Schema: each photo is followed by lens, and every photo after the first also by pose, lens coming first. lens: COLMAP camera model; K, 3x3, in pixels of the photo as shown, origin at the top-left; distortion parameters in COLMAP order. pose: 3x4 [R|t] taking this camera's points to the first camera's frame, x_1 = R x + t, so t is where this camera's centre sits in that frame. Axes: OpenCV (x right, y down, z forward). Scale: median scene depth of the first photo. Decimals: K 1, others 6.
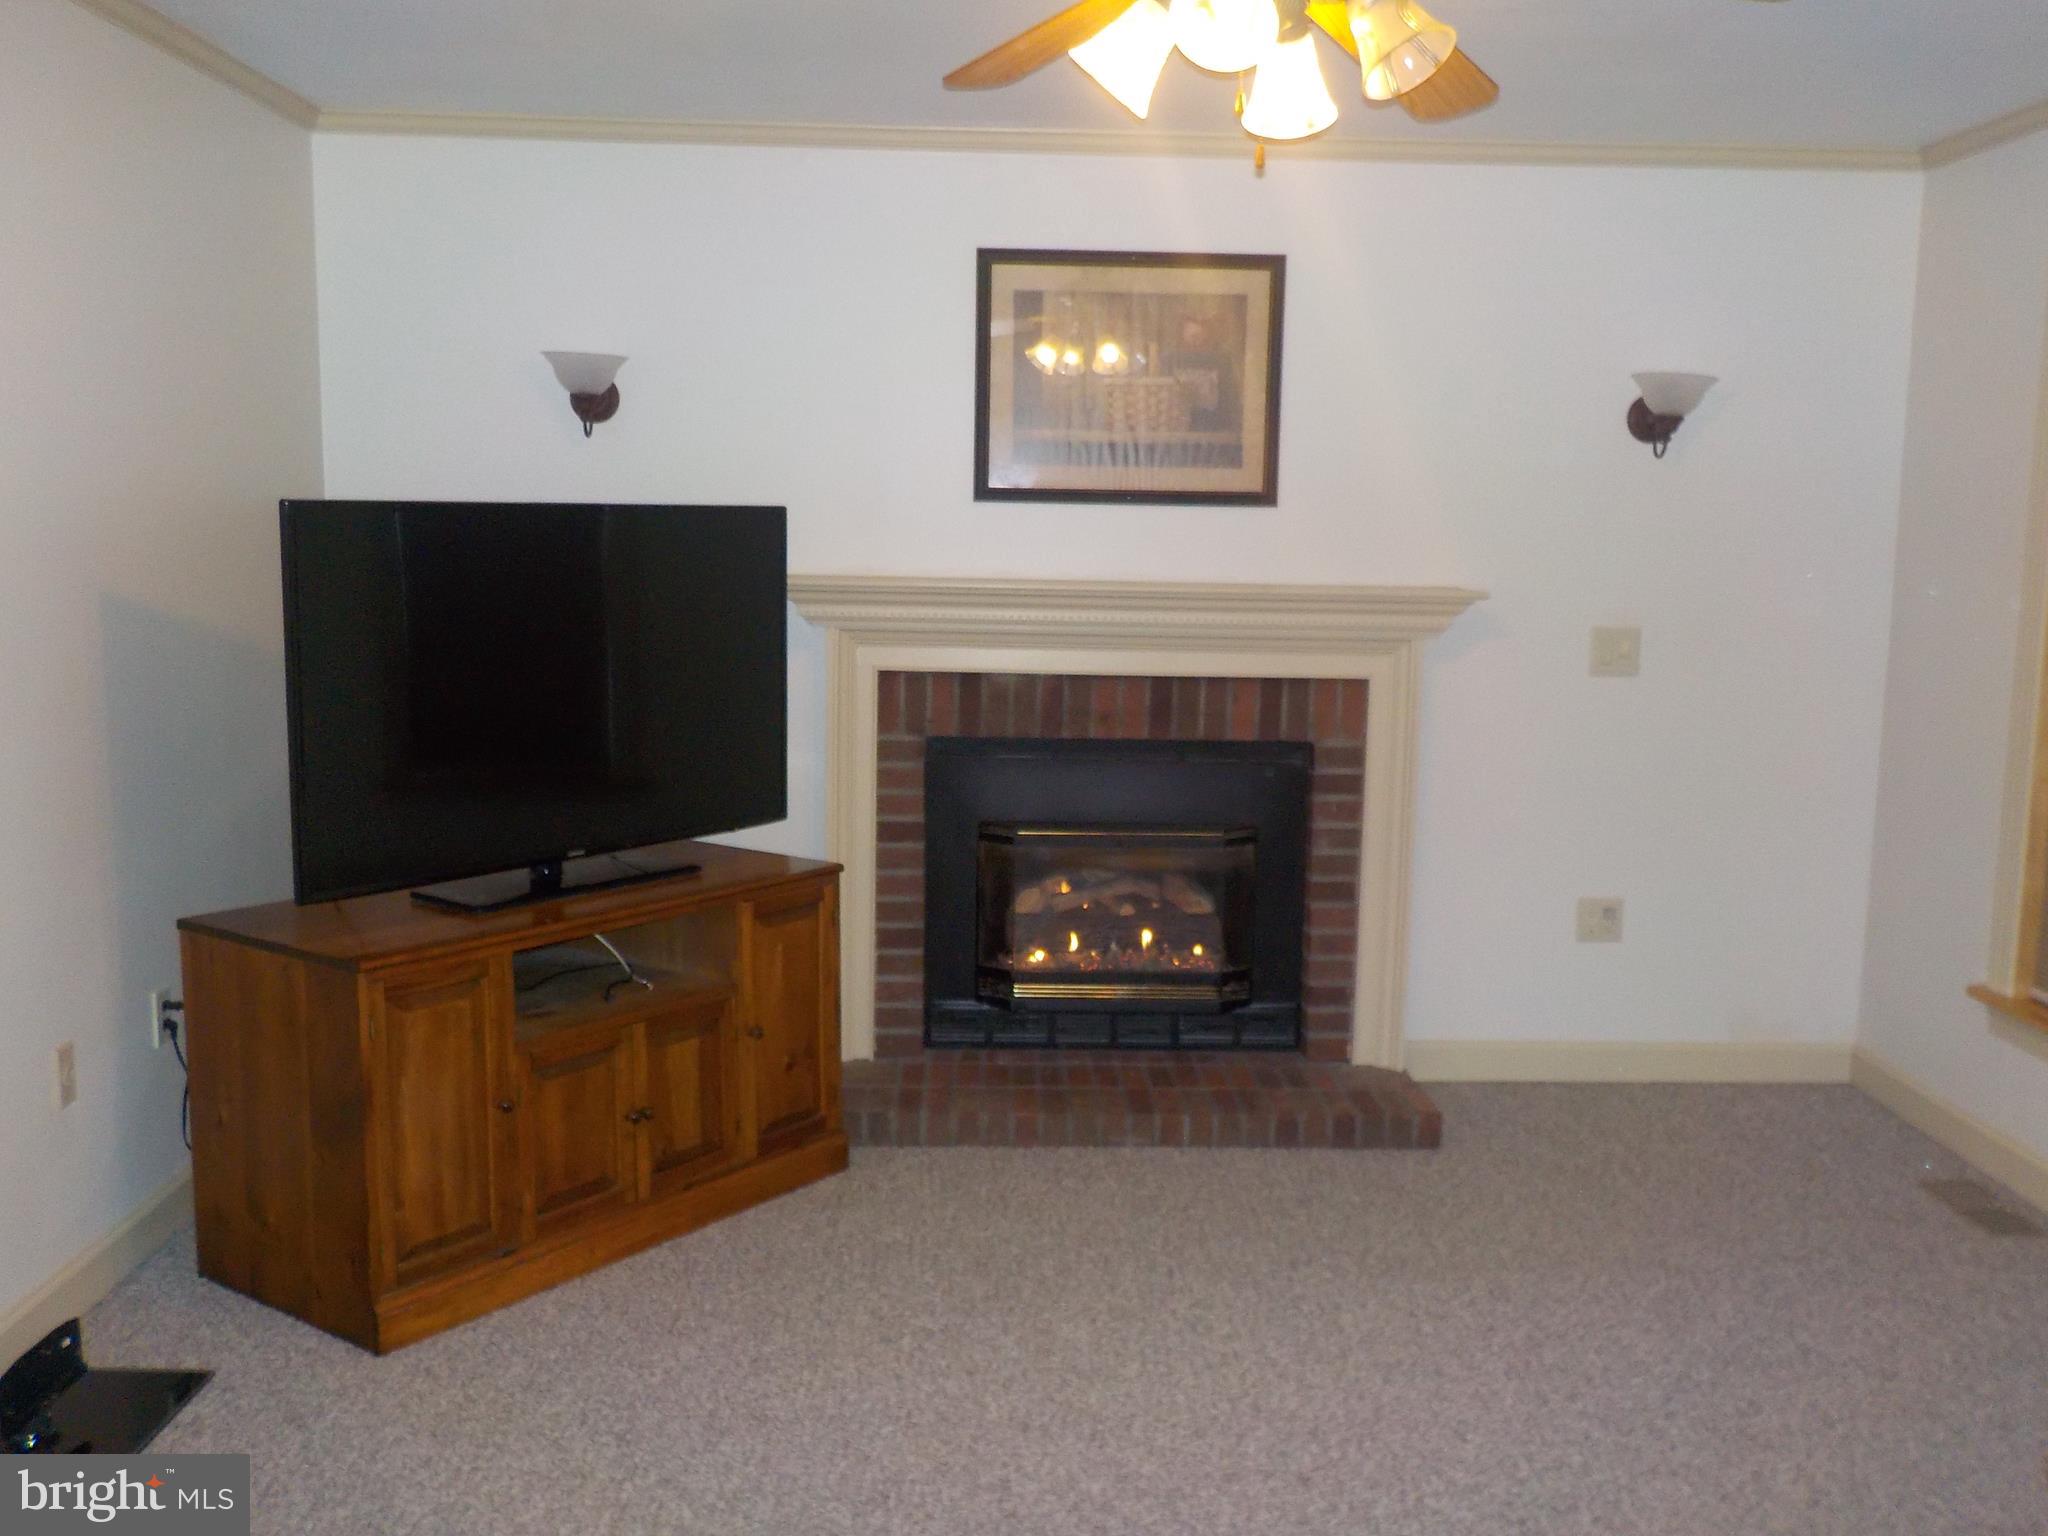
lens RADIAL K [[1820.1, 0, 1024.0], [0, 1820.1, 768.0], [0, 0, 1]] dist [0.000448, 0.004635]
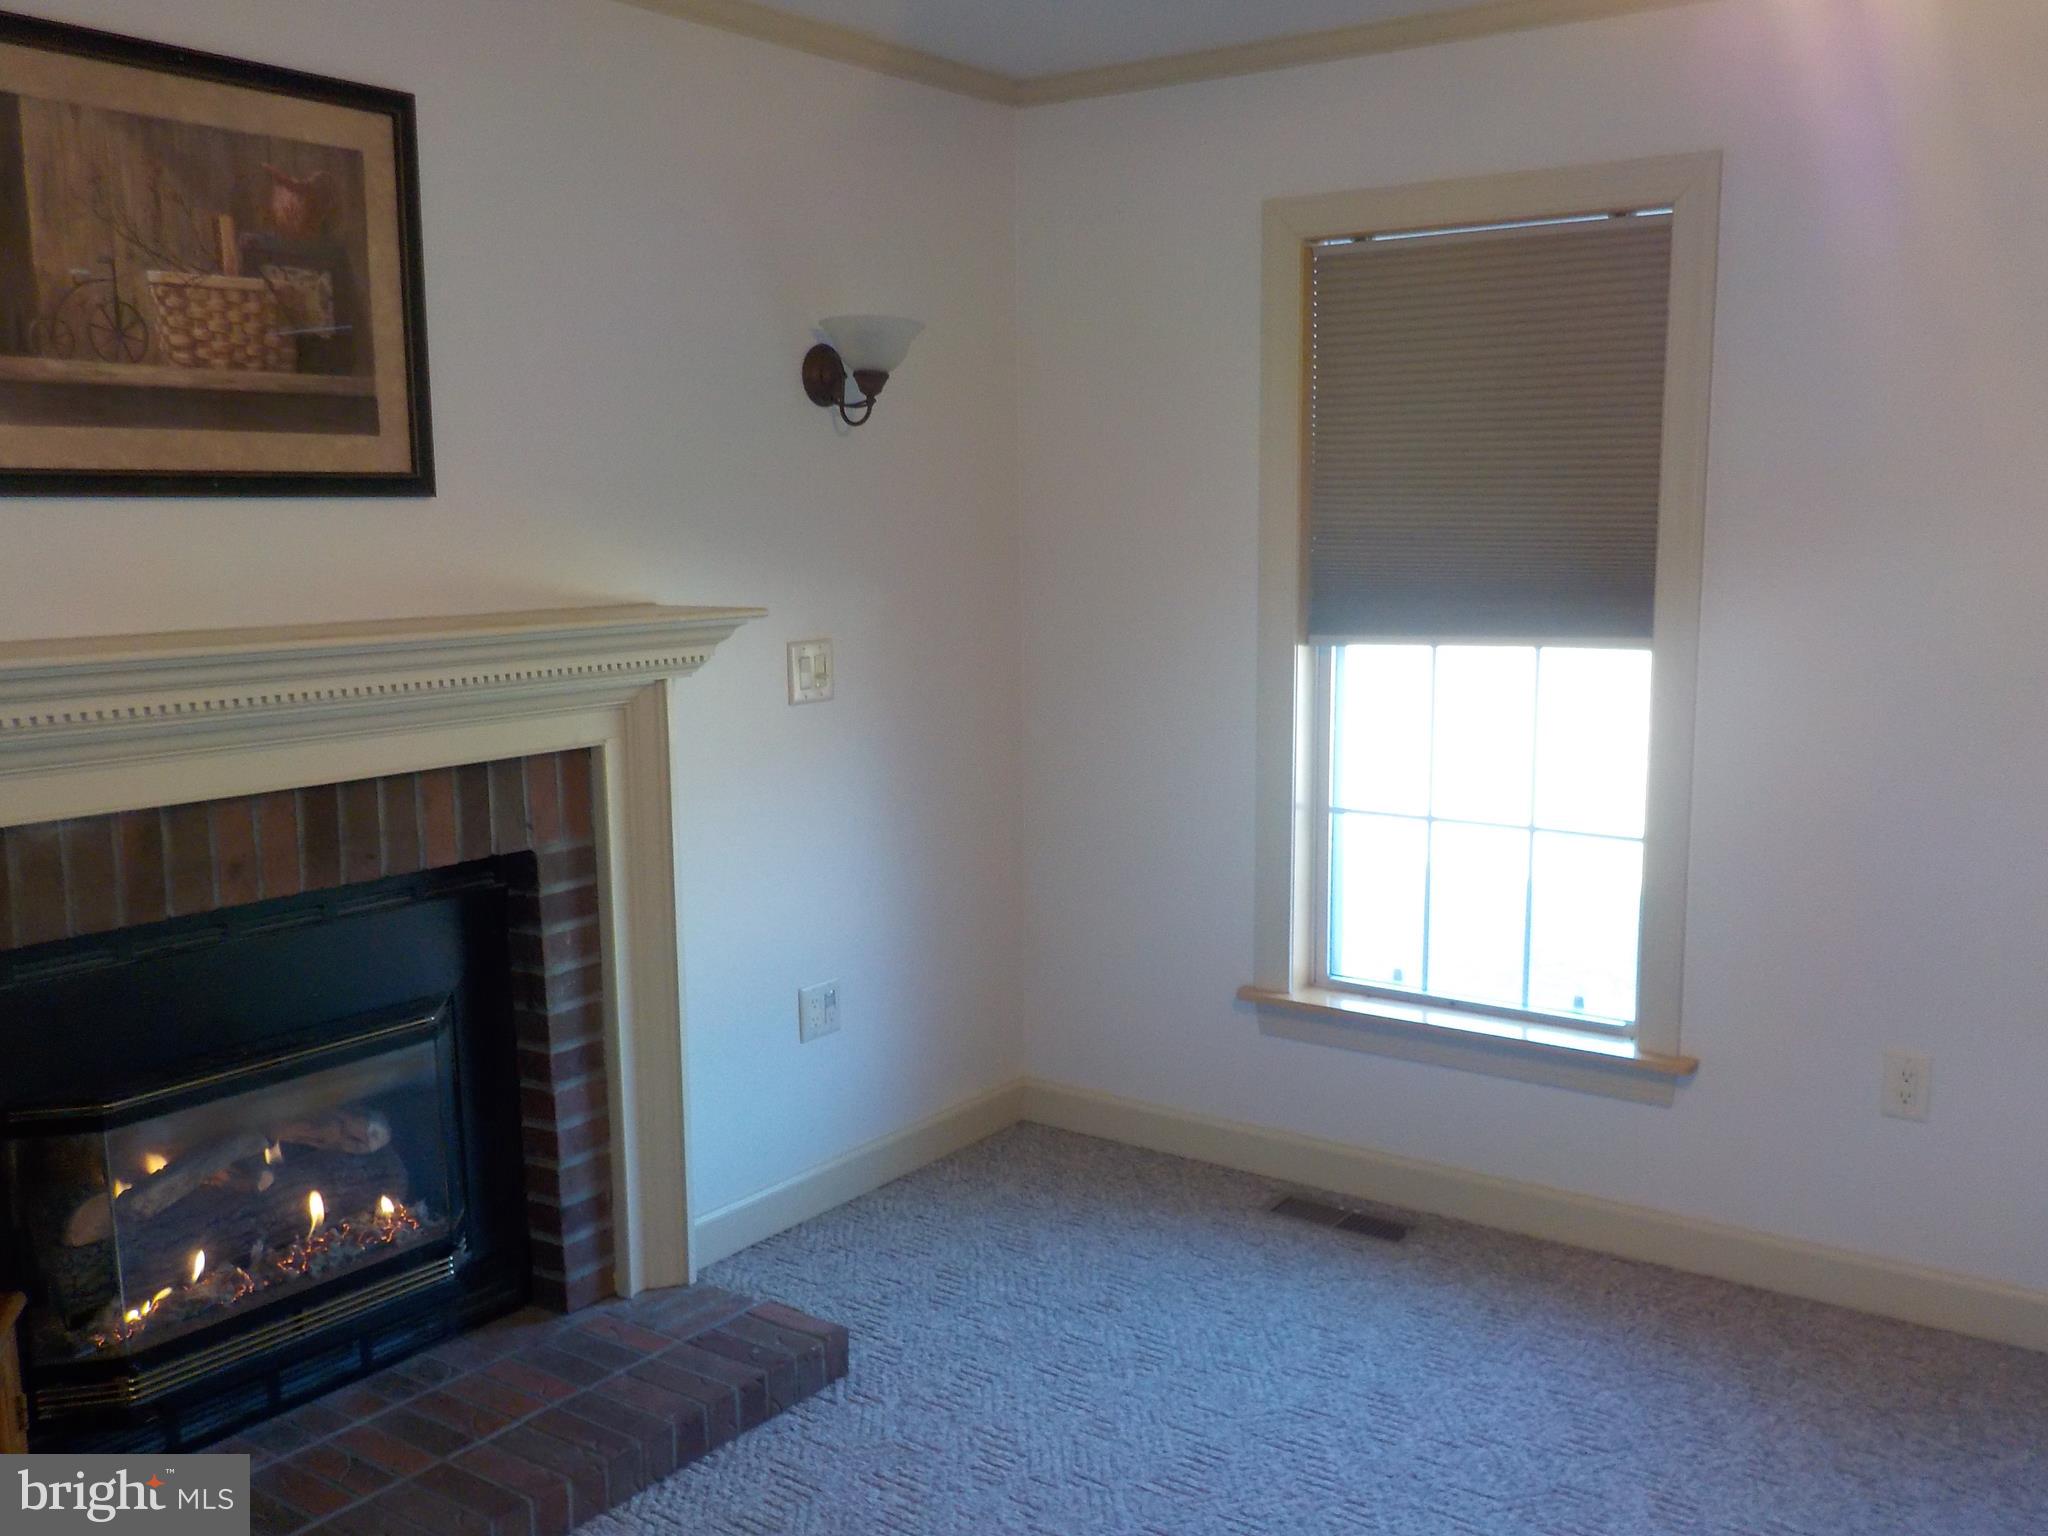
lens RADIAL K [[1840.8, 0, 1023.9], [0, 1840.8, 798.1], [0, 0, 1]] dist [-0.006285, -0.002738]
pose [[0.611836, -0.145175, 0.777548, -0.252175], [0.126990, 0.988290, 0.084596, -0.067736], [-0.780724, 0.046982, 0.623107, 0.445038]]
